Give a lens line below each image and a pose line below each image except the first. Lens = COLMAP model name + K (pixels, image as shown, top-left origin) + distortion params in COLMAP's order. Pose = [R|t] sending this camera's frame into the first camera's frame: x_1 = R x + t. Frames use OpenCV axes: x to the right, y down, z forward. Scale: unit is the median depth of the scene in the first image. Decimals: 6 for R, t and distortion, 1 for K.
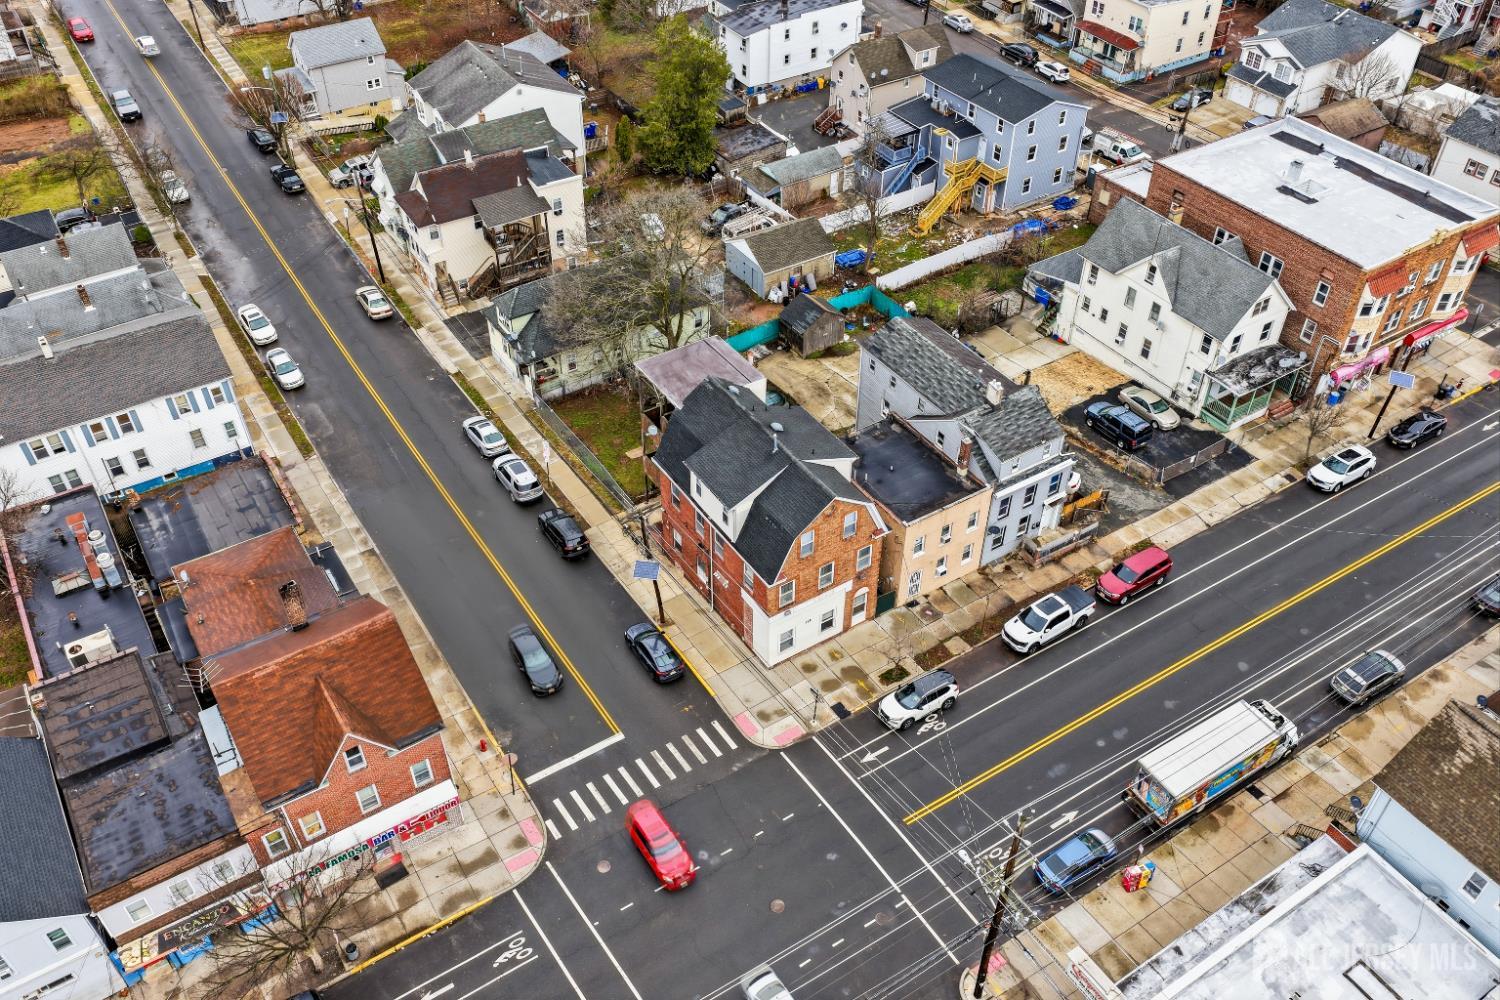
lens RADIAL K [[1241.2, 0, 747.3], [0, 1241.2, 503.5], [0, 0, 1]] dist [-0.012252, 0.035510]
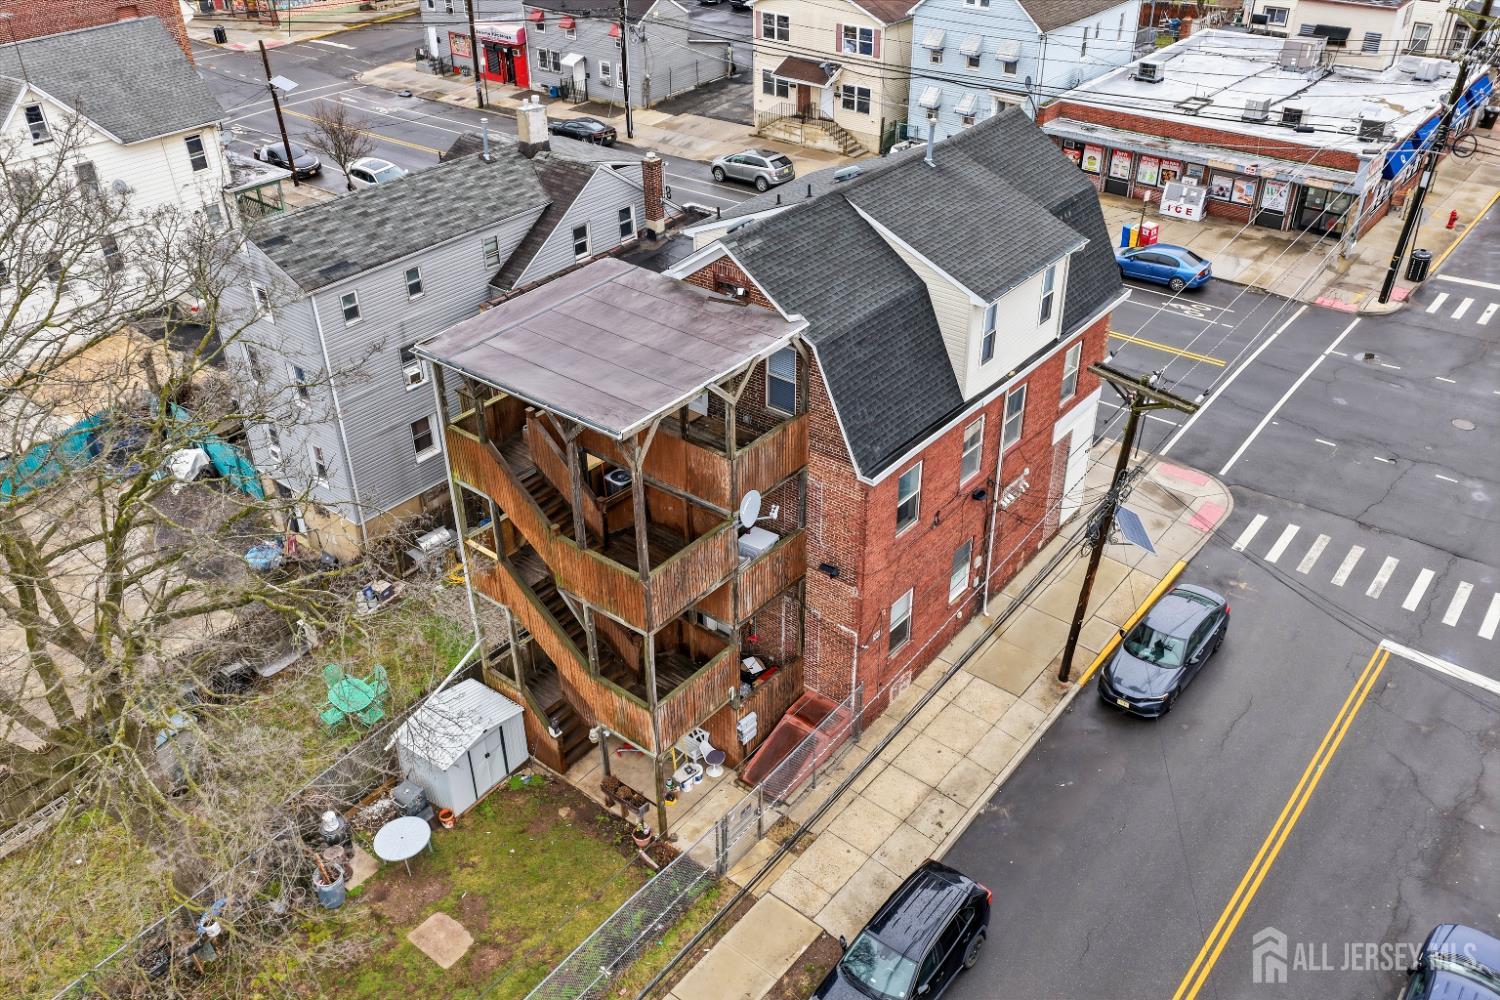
lens RADIAL K [[1241.2, 0, 747.3], [0, 1241.2, 503.5], [0, 0, 1]] dist [-0.012252, 0.035510]
pose [[-0.317604, -0.523291, 0.790755, -0.335755], [0.638247, 0.498761, 0.586411, -0.257627], [-0.701262, 0.690944, 0.175580, 0.923356]]
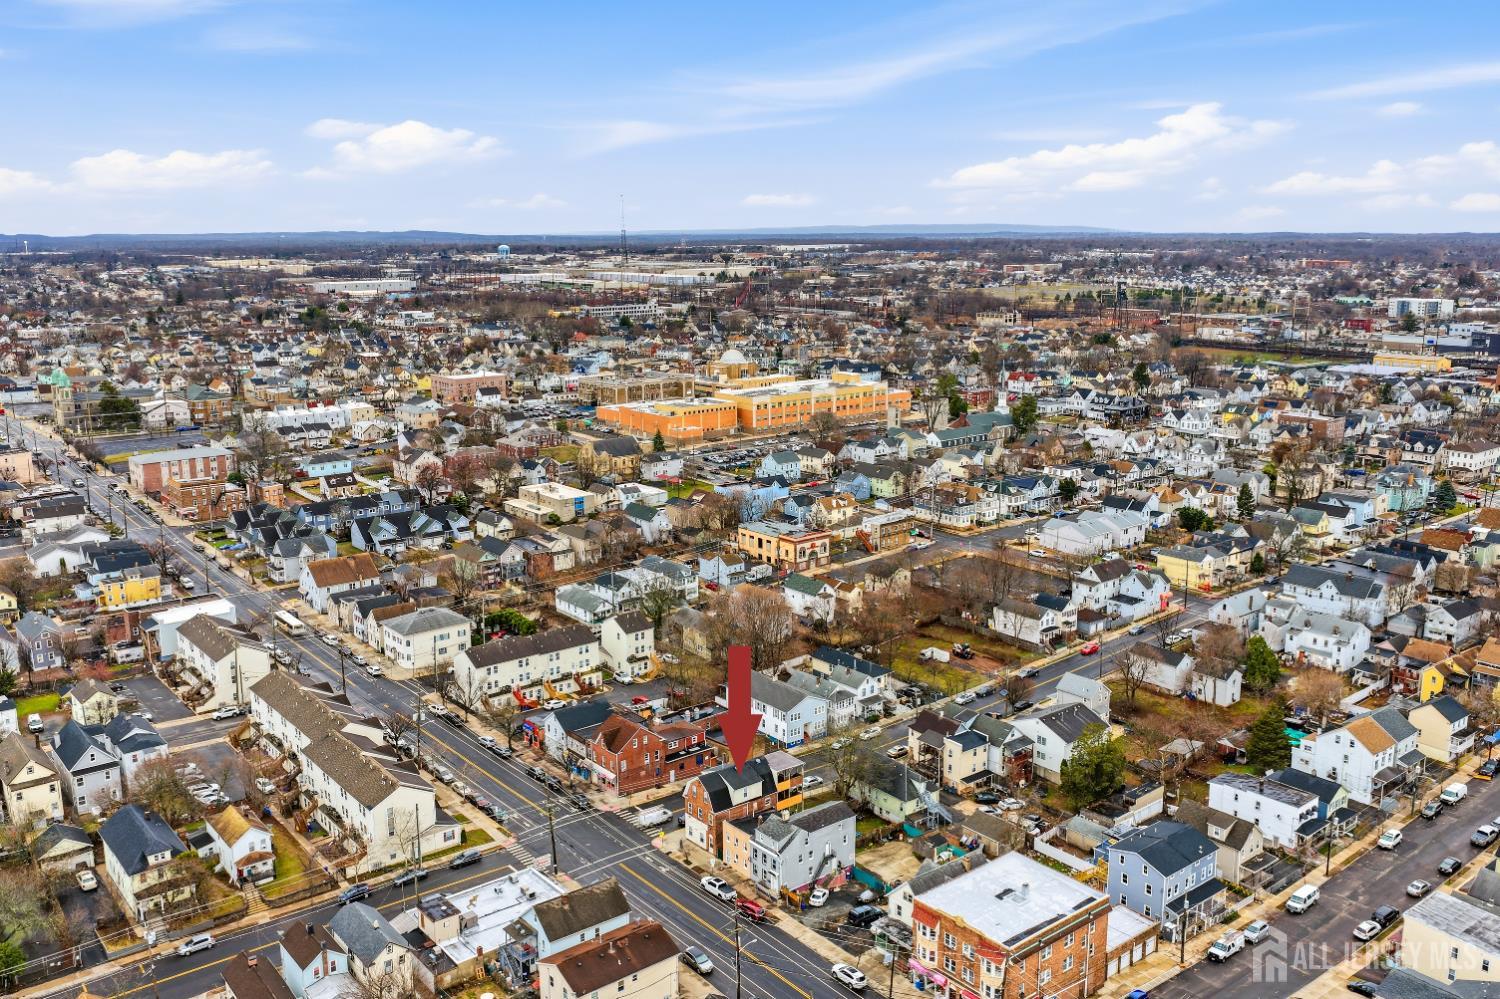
lens RADIAL K [[1241.2, 0, 747.3], [0, 1241.2, 503.0], [0, 0, 1]] dist [-0.012252, 0.035510]
pose [[0.112739, 0.202967, -0.972674, 2.299685], [-0.654702, 0.751541, 0.080939, -0.660501], [0.747432, 0.627687, 0.217611, 0.050554]]
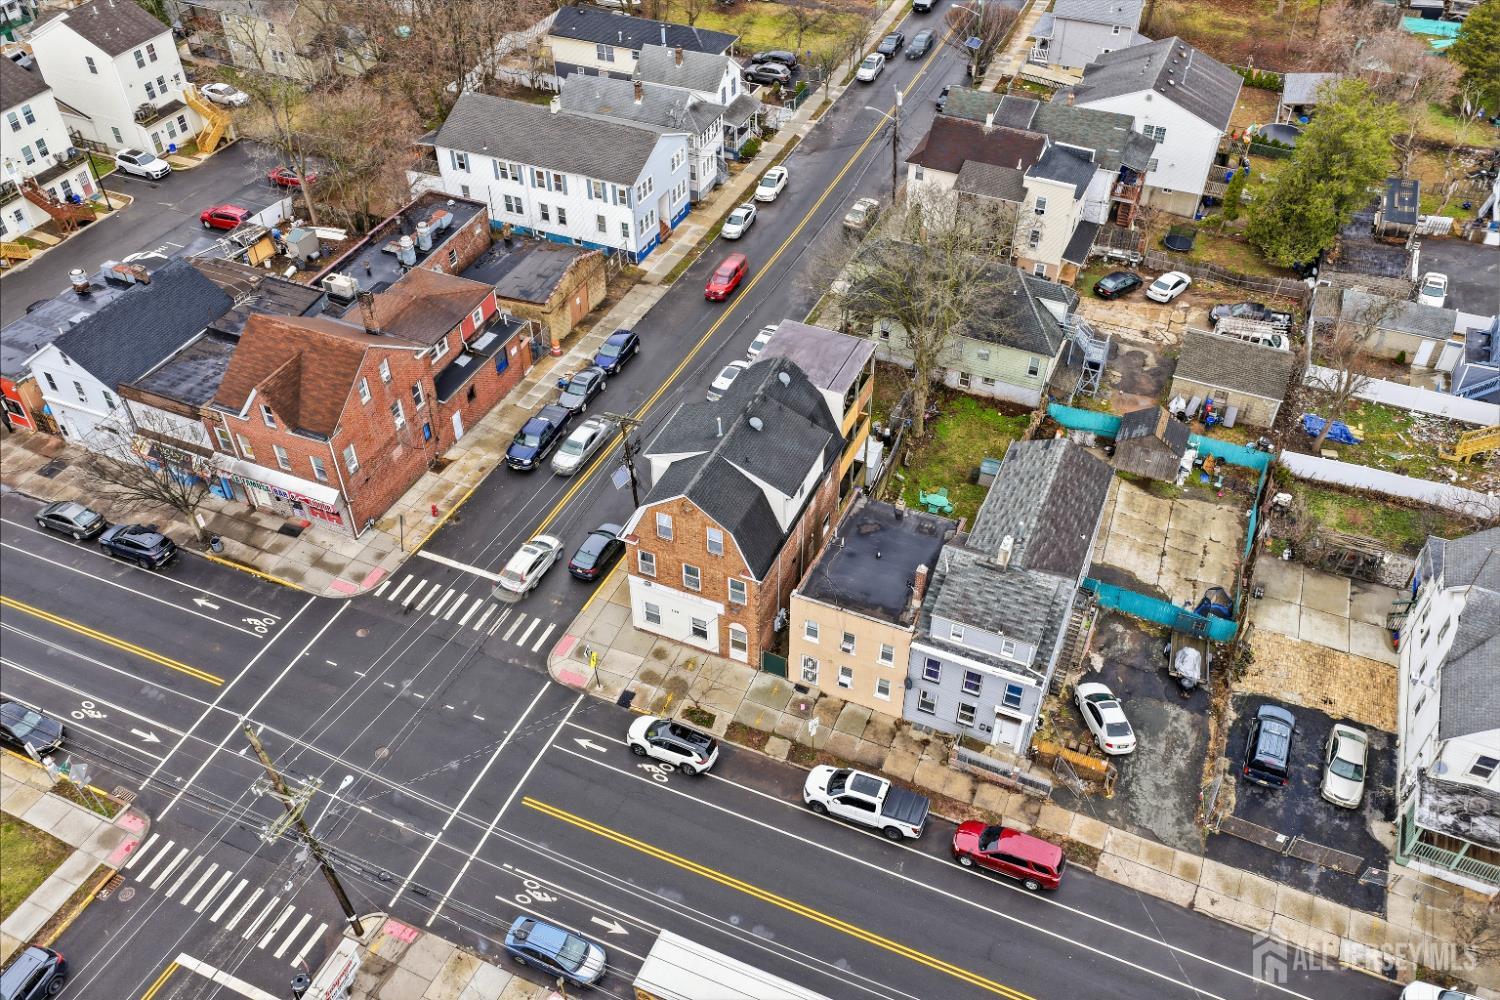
lens RADIAL K [[1241.2, 0, 747.3], [0, 1241.2, 503.5], [0, 0, 1]] dist [-0.012252, 0.035510]
pose [[0.555934, 0.551191, -0.622194, 0.571064], [-0.545295, 0.806784, 0.227493, -0.199366], [0.627369, 0.212808, 0.749080, 0.275943]]
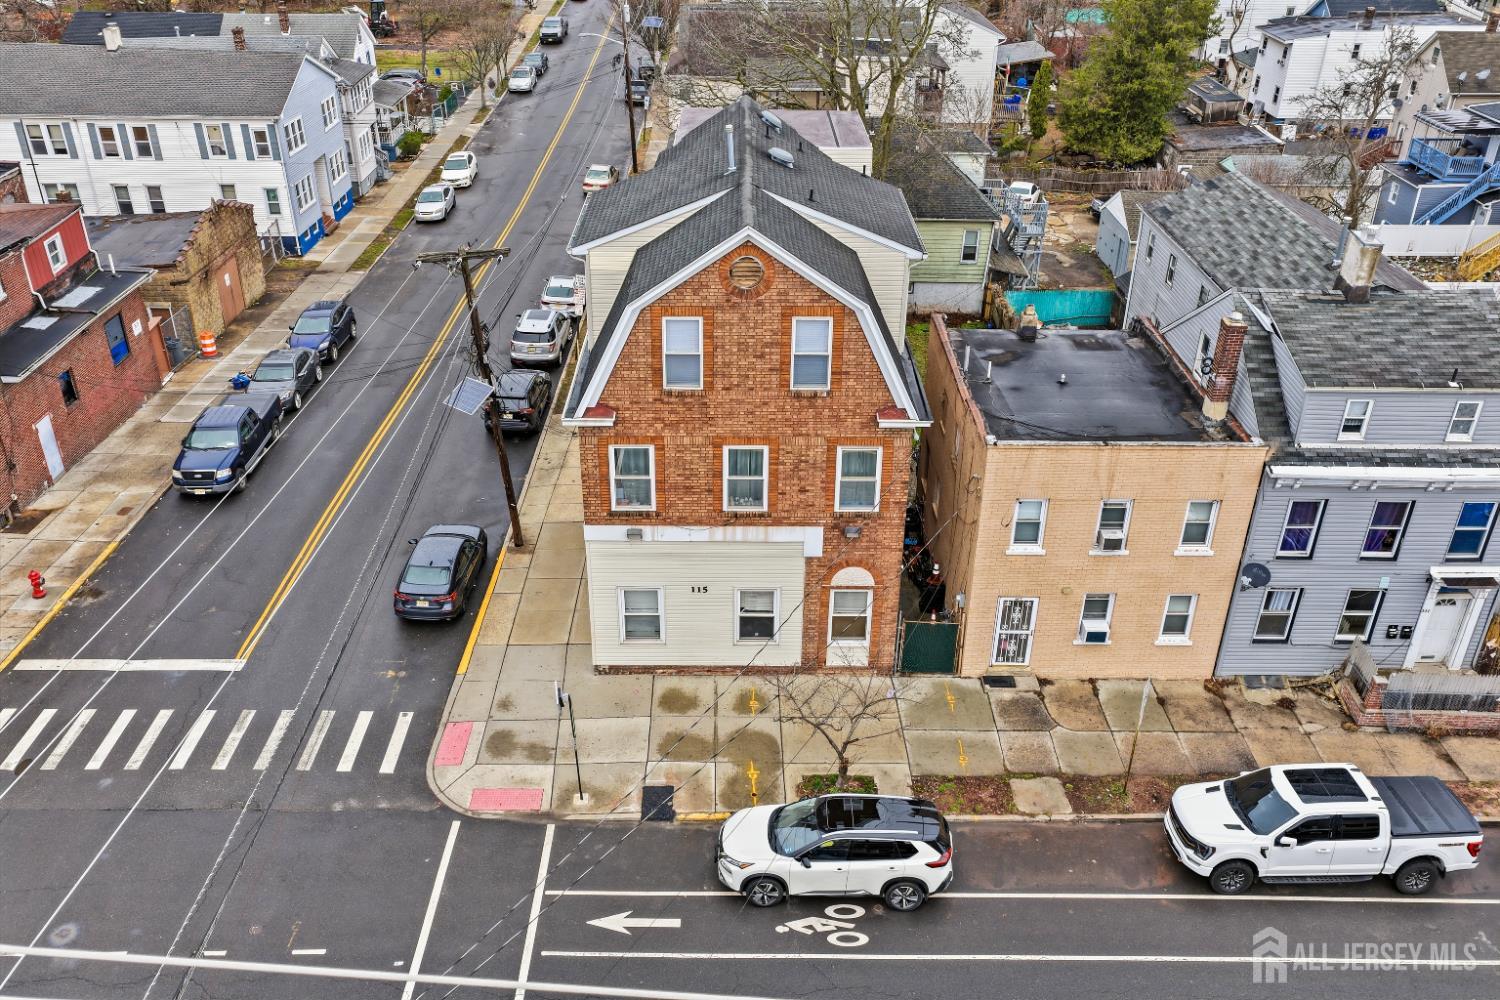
lens RADIAL K [[1241.2, 0, 747.3], [0, 1241.2, 503.5], [0, 0, 1]] dist [-0.012252, 0.035510]
pose [[0.845123, 0.268243, -0.462398, 0.231114], [-0.359486, 0.925375, -0.120210, 0.102948], [0.395647, 0.267818, 0.878486, 0.565611]]
